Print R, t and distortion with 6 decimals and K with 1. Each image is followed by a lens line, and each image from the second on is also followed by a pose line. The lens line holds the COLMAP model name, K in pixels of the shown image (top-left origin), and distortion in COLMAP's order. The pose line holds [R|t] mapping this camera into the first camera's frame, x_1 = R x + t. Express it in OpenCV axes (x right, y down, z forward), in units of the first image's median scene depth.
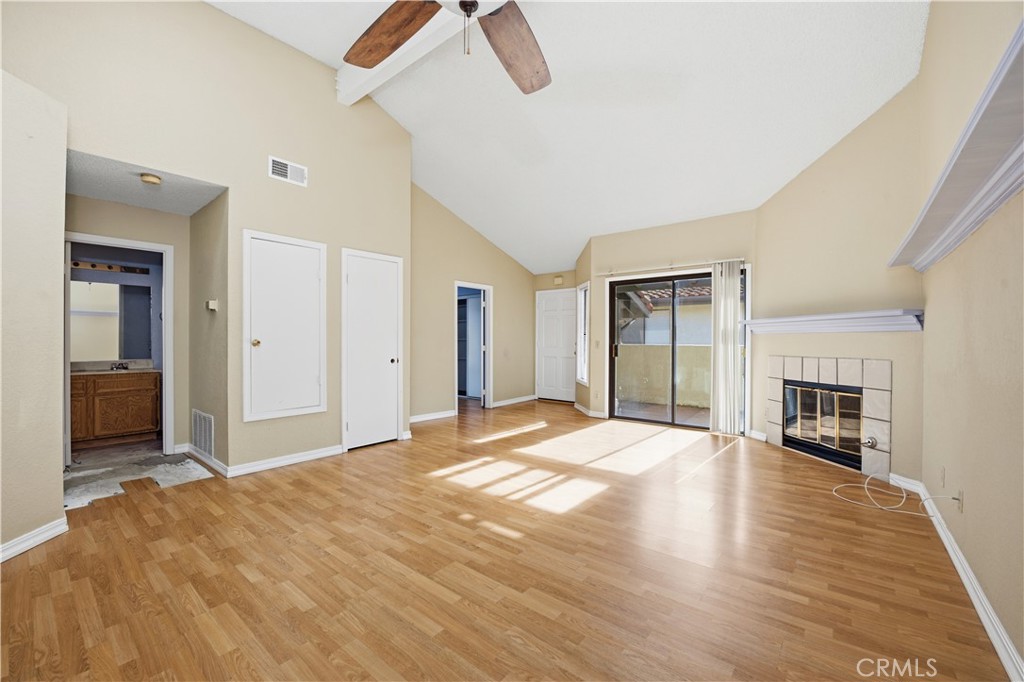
lens RADIAL K [[413.2, 0, 512.0], [0, 413.2, 341.0], [0, 0, 1]] dist [-0.024550, 0.000411]
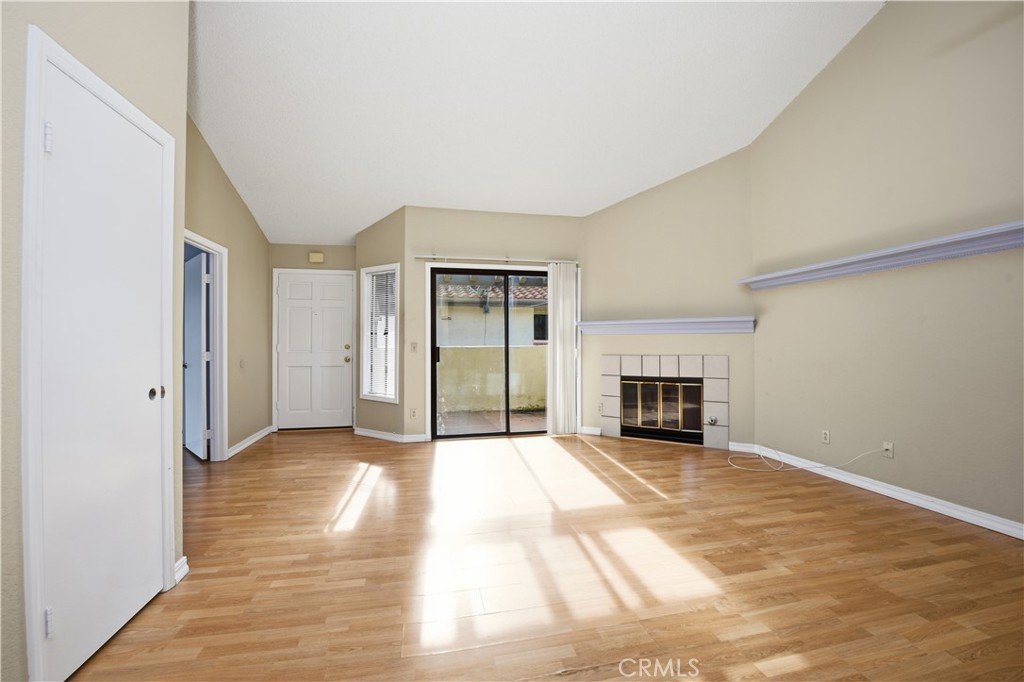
lens RADIAL K [[416.3, 0, 512.8], [0, 416.3, 343.8], [0, 0, 1]] dist [-0.022225, 0.000209]
pose [[0.625043, -0.005693, 0.780570, -0.479924], [0.006457, 0.999977, 0.002122, 0.002988], [-0.780564, 0.003714, 0.625065, 0.633932]]
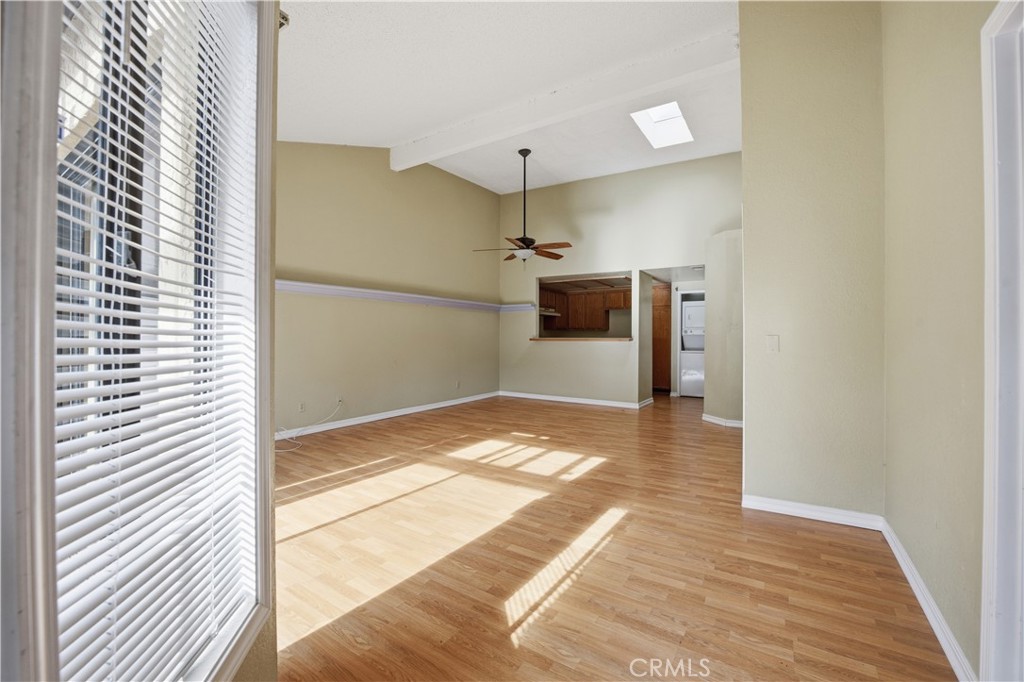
lens RADIAL K [[413.2, 0, 512.0], [0, 413.2, 341.0], [0, 0, 1]] dist [-0.024550, 0.000411]
pose [[-0.994838, -0.003325, -0.101426, 0.174030], [-0.003847, 0.999980, 0.004951, 0.003681], [0.101408, 0.005315, -0.994831, 2.041475]]
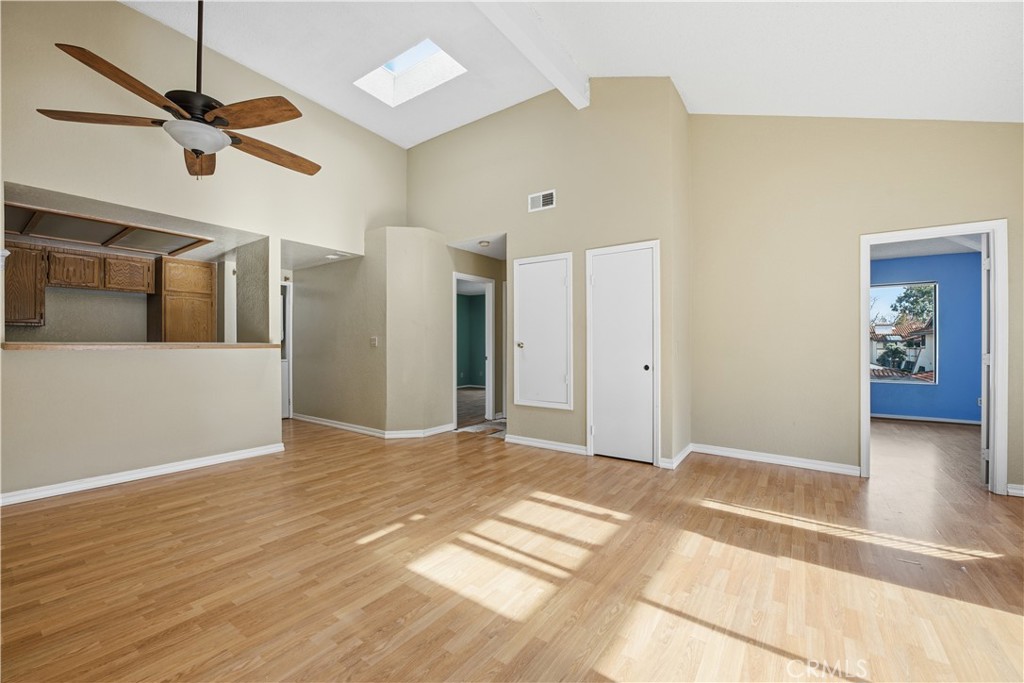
lens RADIAL K [[416.3, 0, 512.8], [0, 416.3, 344.3], [0, 0, 1]] dist [-0.022225, 0.000209]
pose [[0.068066, -0.000627, -0.997681, 0.674421], [-0.000019, 1.000000, -0.000630, 0.002700], [0.997681, 0.000061, 0.068066, 0.860345]]
